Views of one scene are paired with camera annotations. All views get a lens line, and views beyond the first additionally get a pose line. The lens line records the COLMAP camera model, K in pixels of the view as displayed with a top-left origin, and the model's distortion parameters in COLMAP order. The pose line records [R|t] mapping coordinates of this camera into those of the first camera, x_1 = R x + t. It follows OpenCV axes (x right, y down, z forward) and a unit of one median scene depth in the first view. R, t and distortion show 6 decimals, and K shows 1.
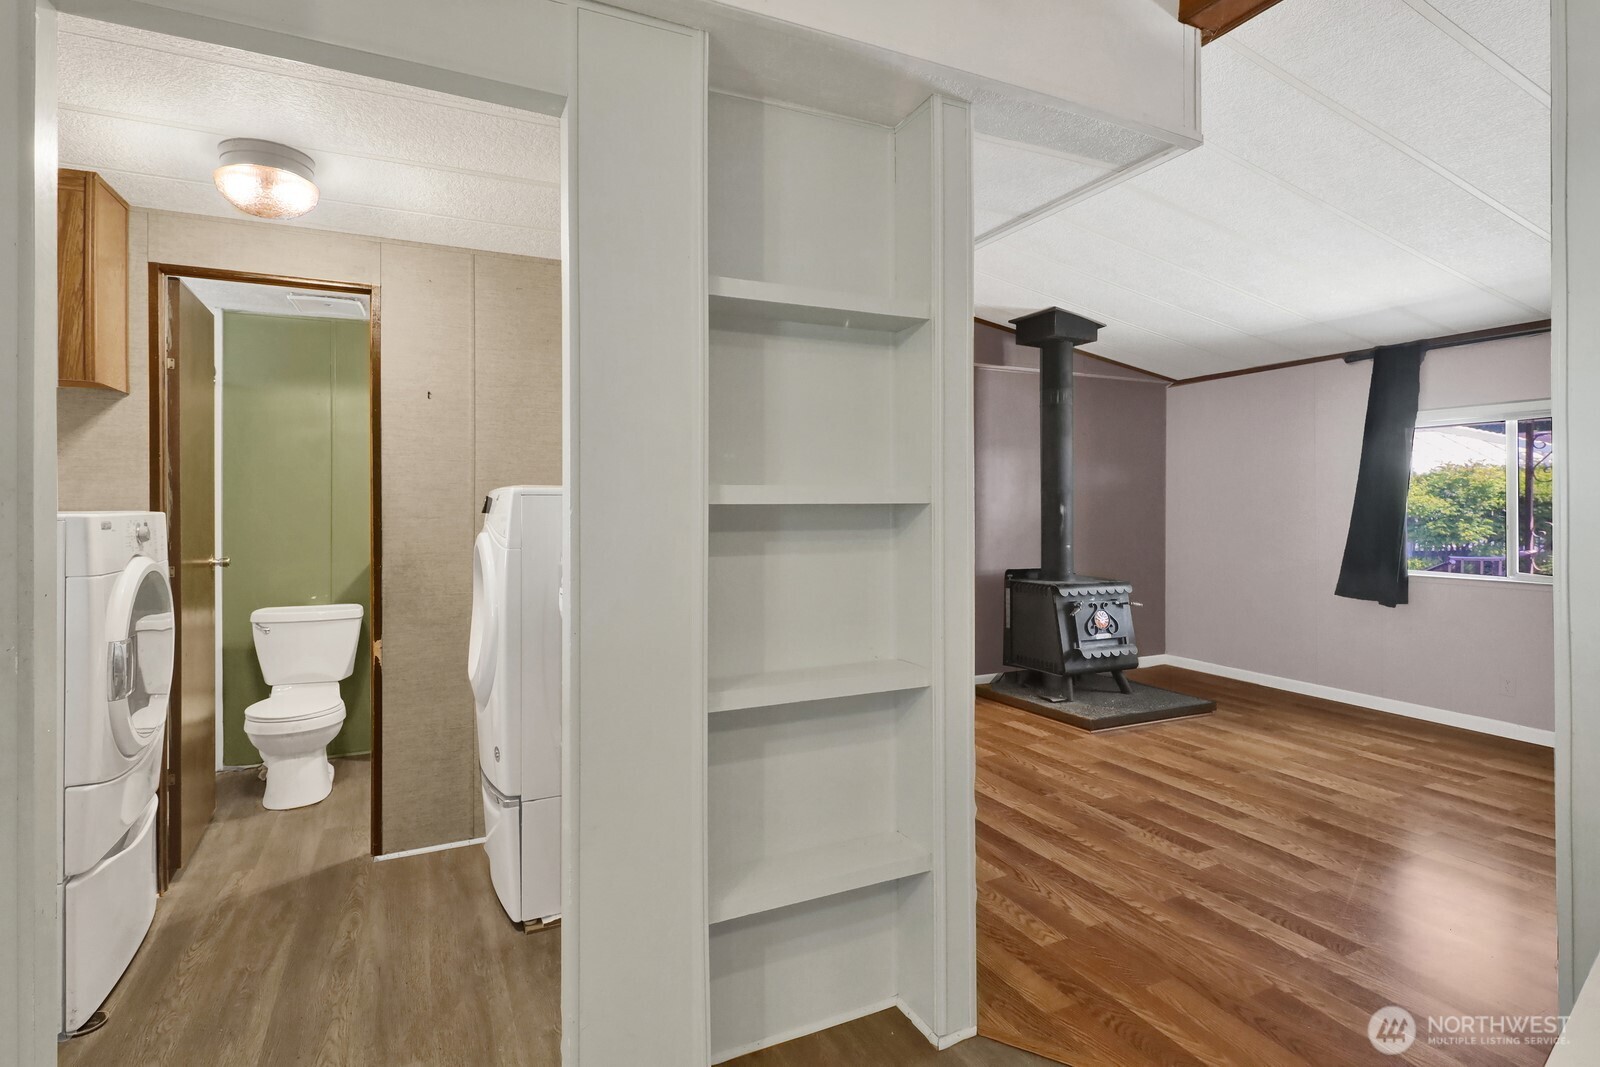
lens RADIAL K [[793.5, 0, 777.1], [0, 793.5, 496.9], [0, 0, 1]] dist [0.014533, -0.007045]
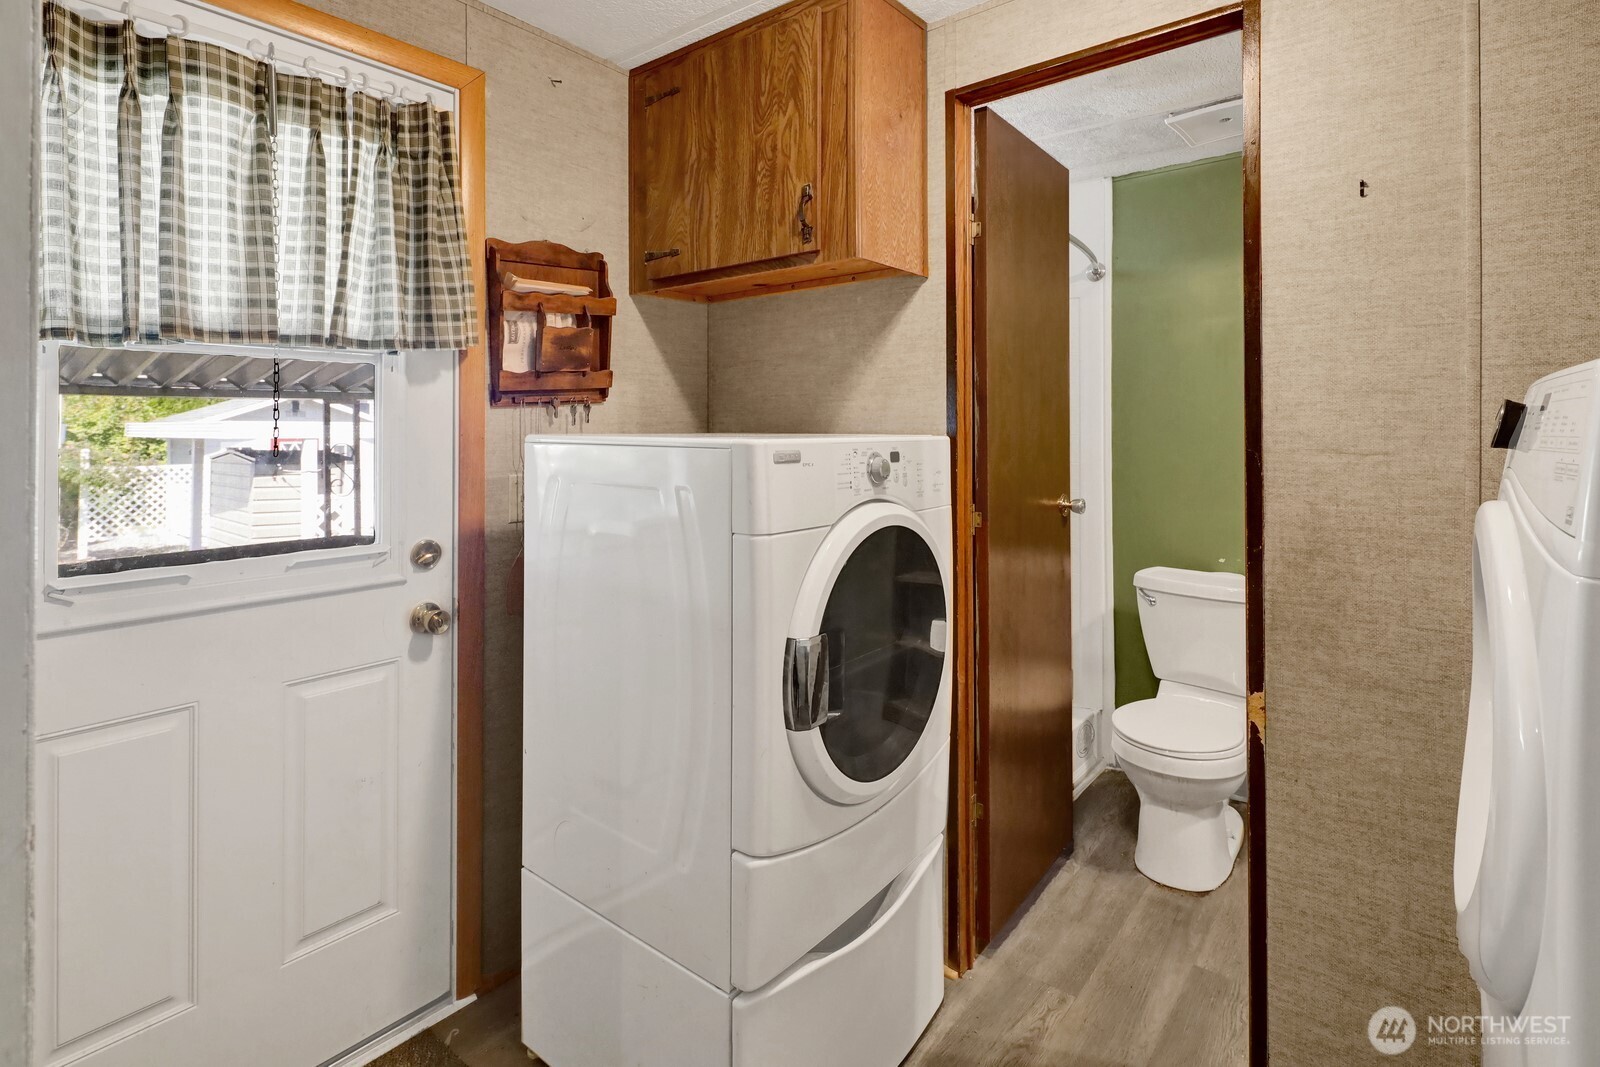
lens RADIAL K [[793.5, 0, 851.2], [0, 793.5, 425.4], [0, 0, 1]] dist [0.014533, -0.007045]
pose [[0.484941, -0.002993, -0.874542, -0.182142], [0.006854, 0.999976, 0.000378, 0.007981], [0.874520, -0.006178, 0.484950, 0.531839]]
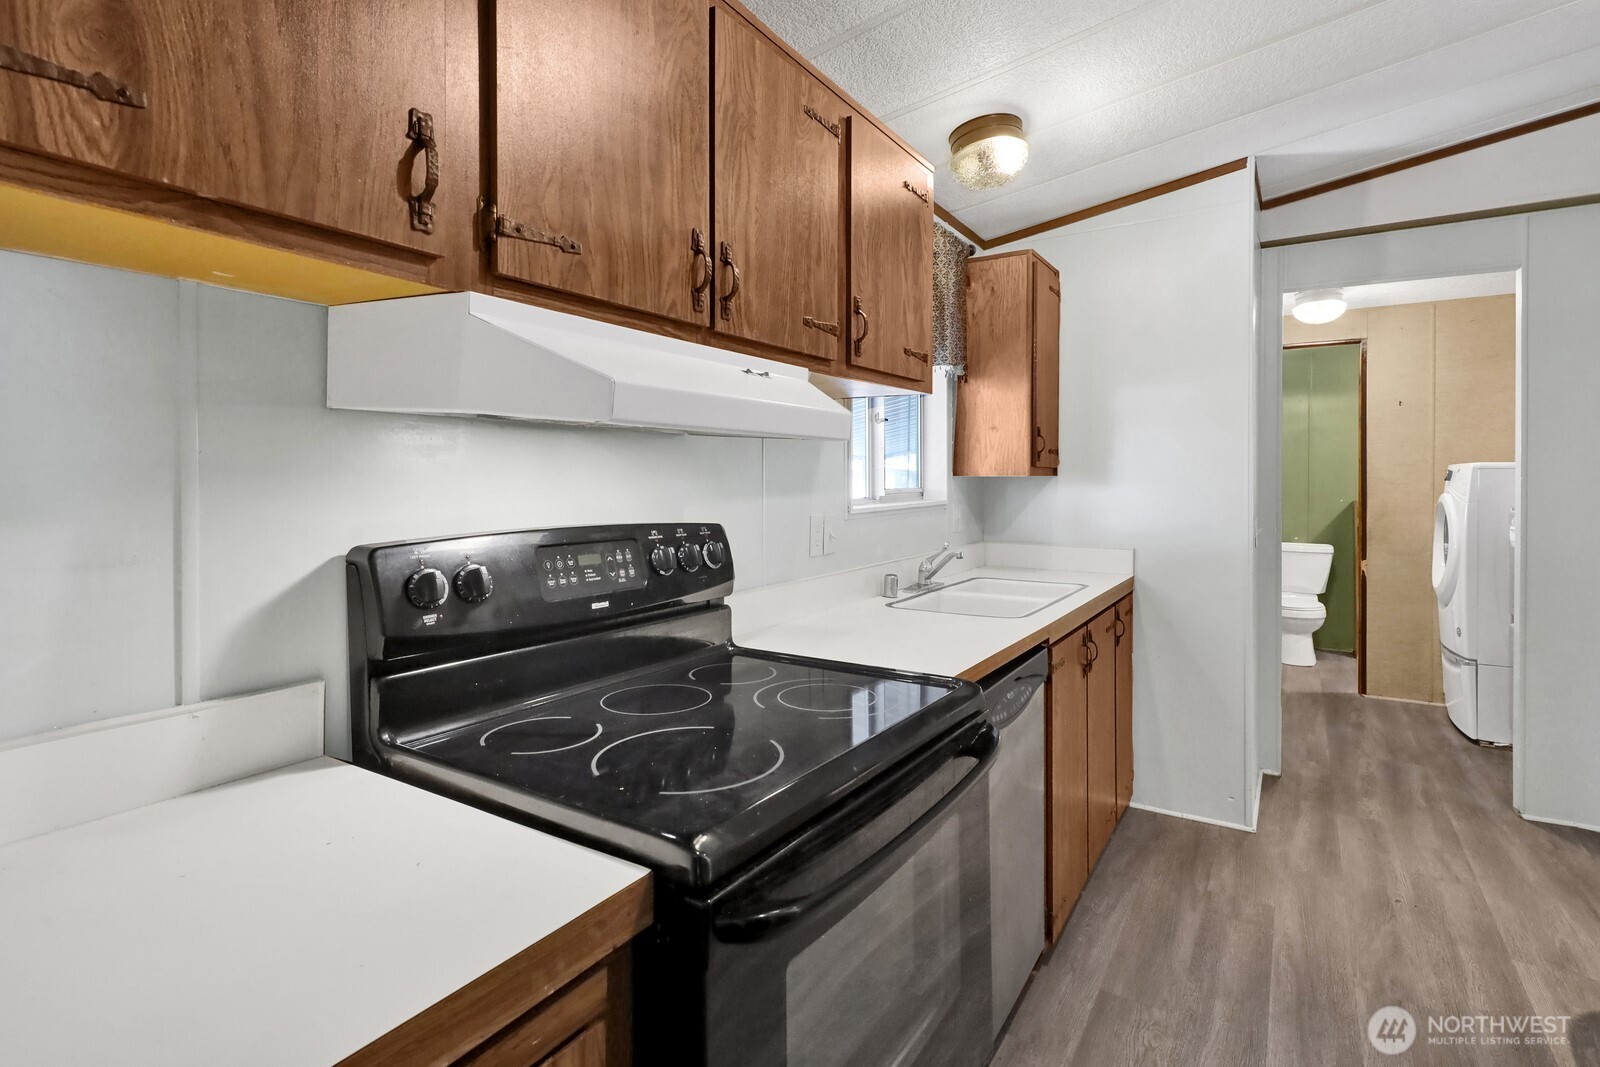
lens RADIAL K [[793.5, 0, 812.5], [0, 793.5, 487.7], [0, 0, 1]] dist [0.014533, -0.007045]
pose [[0.554889, 0.010040, -0.831864, 0.217708], [0.010620, 0.999760, 0.019150, -0.008604], [0.831857, -0.019461, 0.554649, -0.808232]]
